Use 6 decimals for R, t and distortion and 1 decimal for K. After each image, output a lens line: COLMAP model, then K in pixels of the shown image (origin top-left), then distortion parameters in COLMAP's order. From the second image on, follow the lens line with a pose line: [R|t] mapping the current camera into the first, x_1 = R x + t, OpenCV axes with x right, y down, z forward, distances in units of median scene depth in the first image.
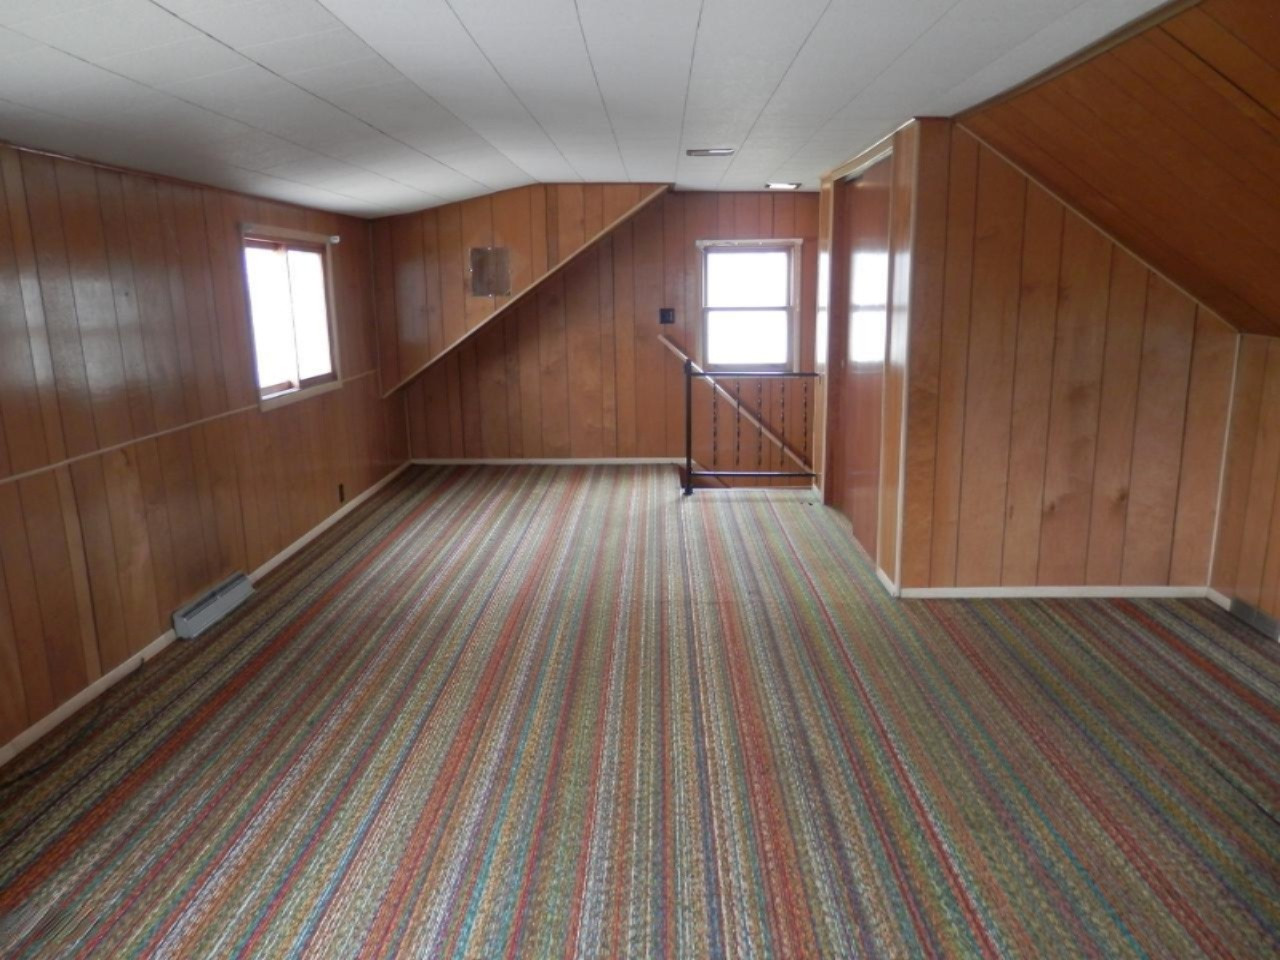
lens RADIAL K [[940.1, 0, 648.8], [0, 940.1, 483.1], [0, 0, 1]] dist [0.009255, 0.002477]
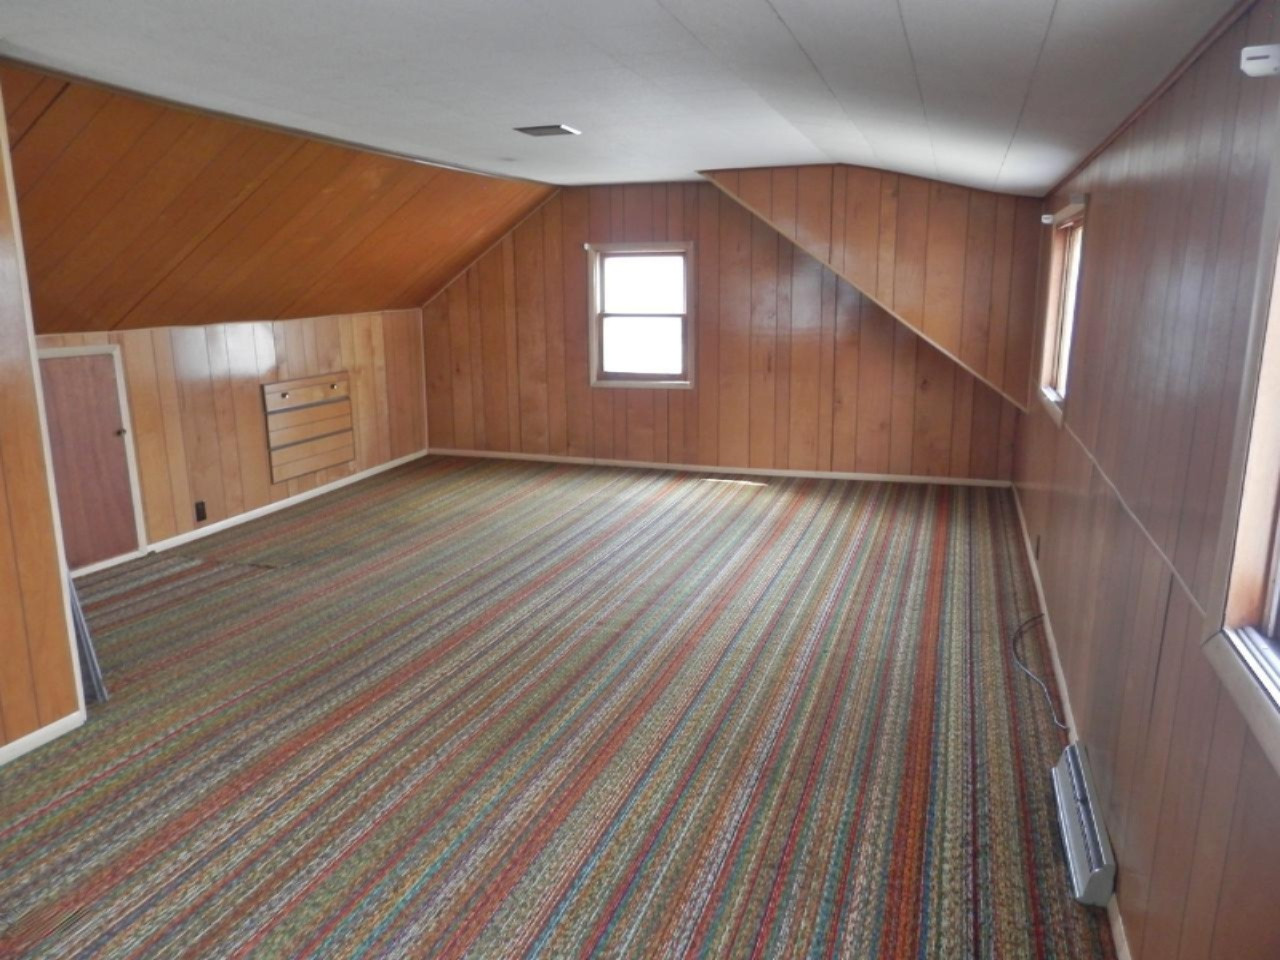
lens RADIAL K [[940.1, 0, 665.4], [0, 940.1, 487.0], [0, 0, 1]] dist [0.009255, 0.002477]
pose [[-0.957571, -0.048895, 0.284019, -0.358967], [0.071260, 0.914732, 0.397729, -0.298407], [-0.279248, 0.401093, -0.872437, 1.456527]]
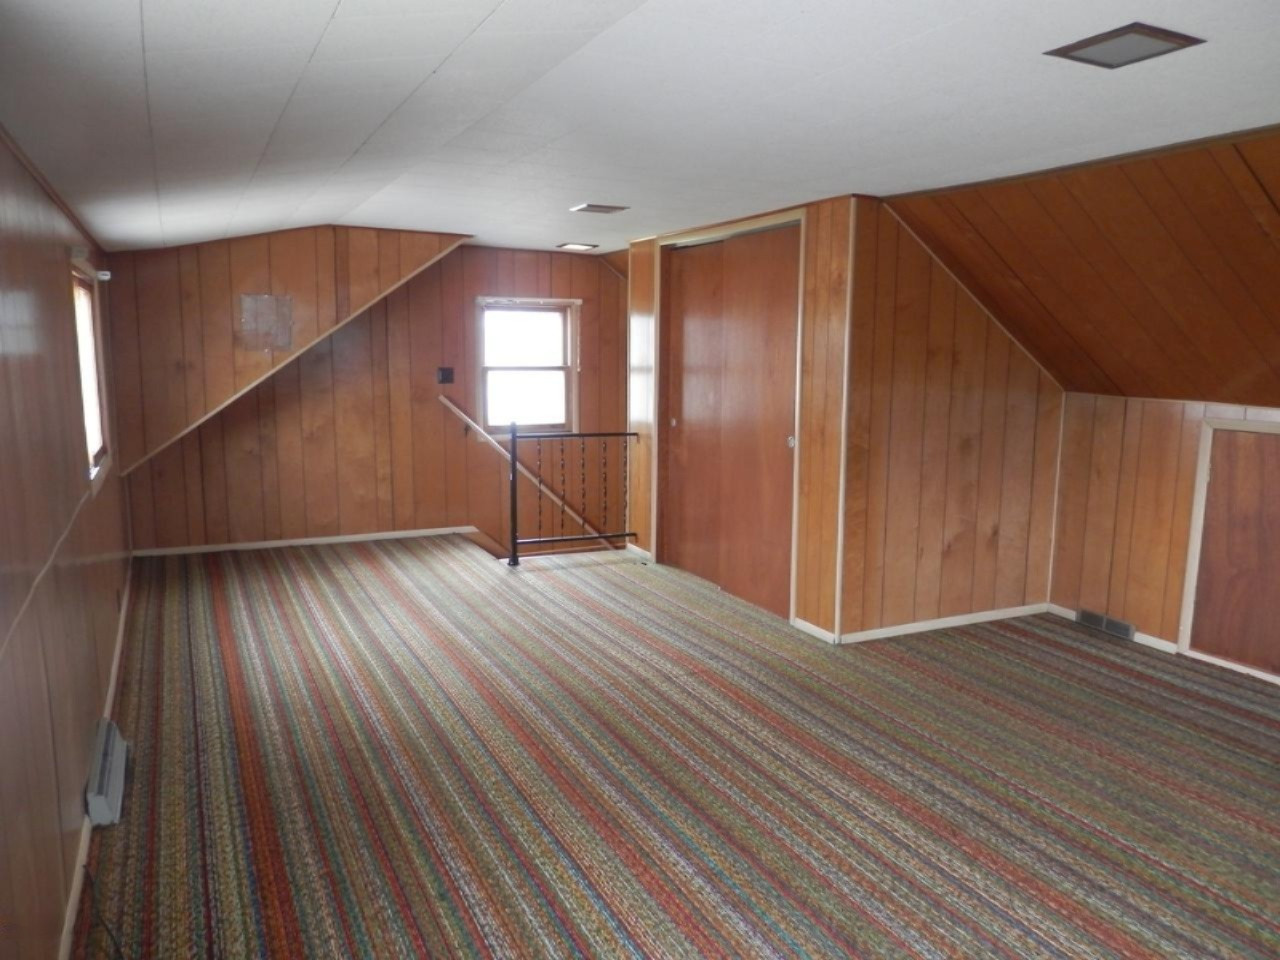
lens RADIAL K [[940.1, 0, 638.3], [0, 940.1, 482.1], [0, 0, 1]] dist [0.009255, 0.002477]
pose [[0.892391, -0.045528, 0.448961, -0.400087], [0.074233, 0.996155, -0.046535, -0.025779], [-0.445116, 0.074855, 0.892339, 0.158098]]
